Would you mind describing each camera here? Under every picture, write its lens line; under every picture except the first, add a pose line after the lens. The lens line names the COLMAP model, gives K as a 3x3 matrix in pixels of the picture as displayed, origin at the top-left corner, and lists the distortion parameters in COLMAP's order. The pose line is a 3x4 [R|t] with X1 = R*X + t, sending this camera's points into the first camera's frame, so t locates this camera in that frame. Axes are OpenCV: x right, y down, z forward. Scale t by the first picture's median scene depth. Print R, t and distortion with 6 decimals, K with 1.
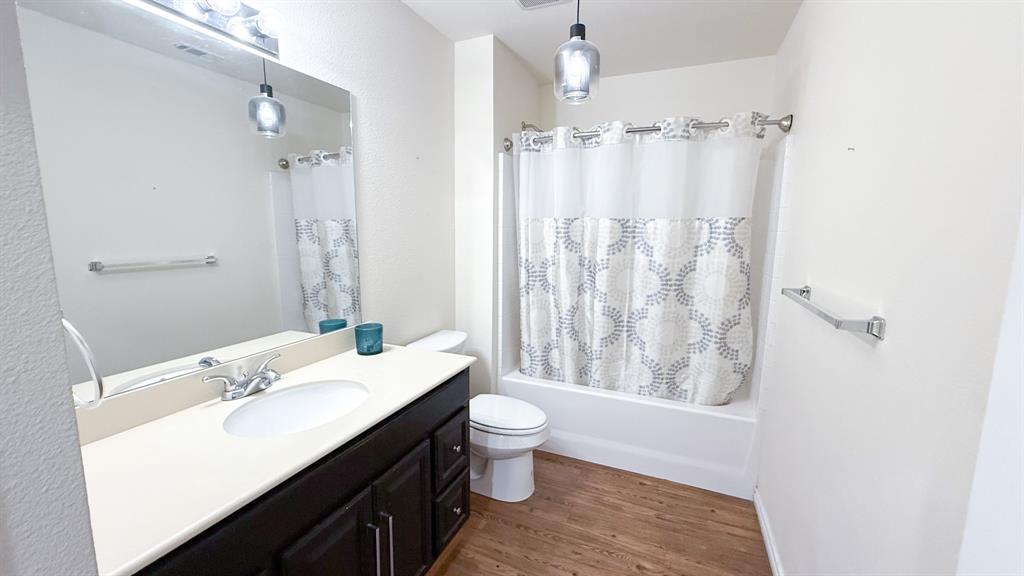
lens RADIAL K [[406.1, 0, 510.1], [0, 406.1, 287.1], [0, 0, 1]] dist [-0.001946, 0.000286]
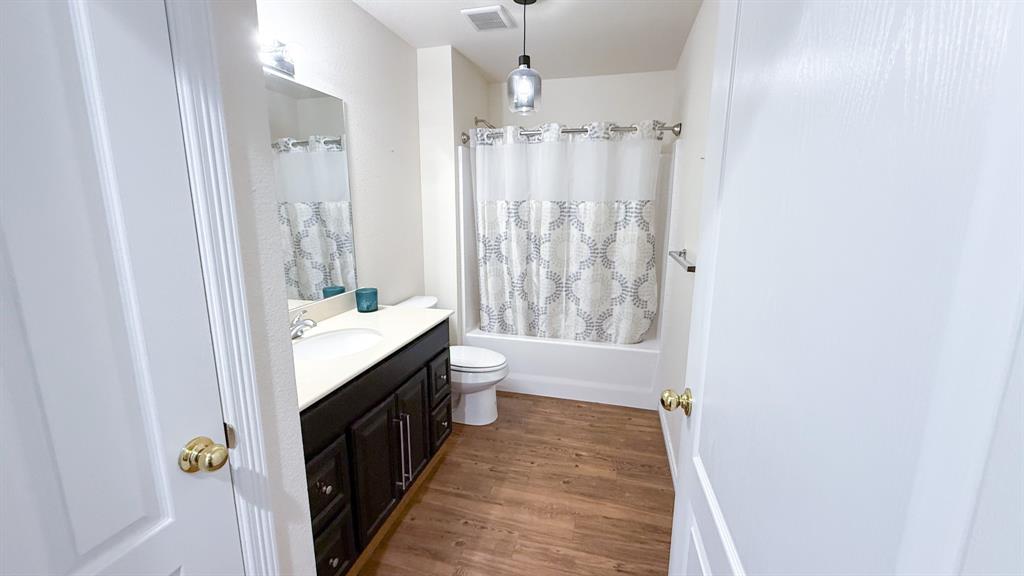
lens RADIAL K [[406.1, 0, 509.9], [0, 406.1, 286.2], [0, 0, 1]] dist [-0.001946, 0.000286]
pose [[0.989262, -0.035757, 0.141713, -0.068024], [0.028345, 0.998139, 0.053983, 0.022991], [-0.143380, -0.049386, 0.988435, -0.245217]]
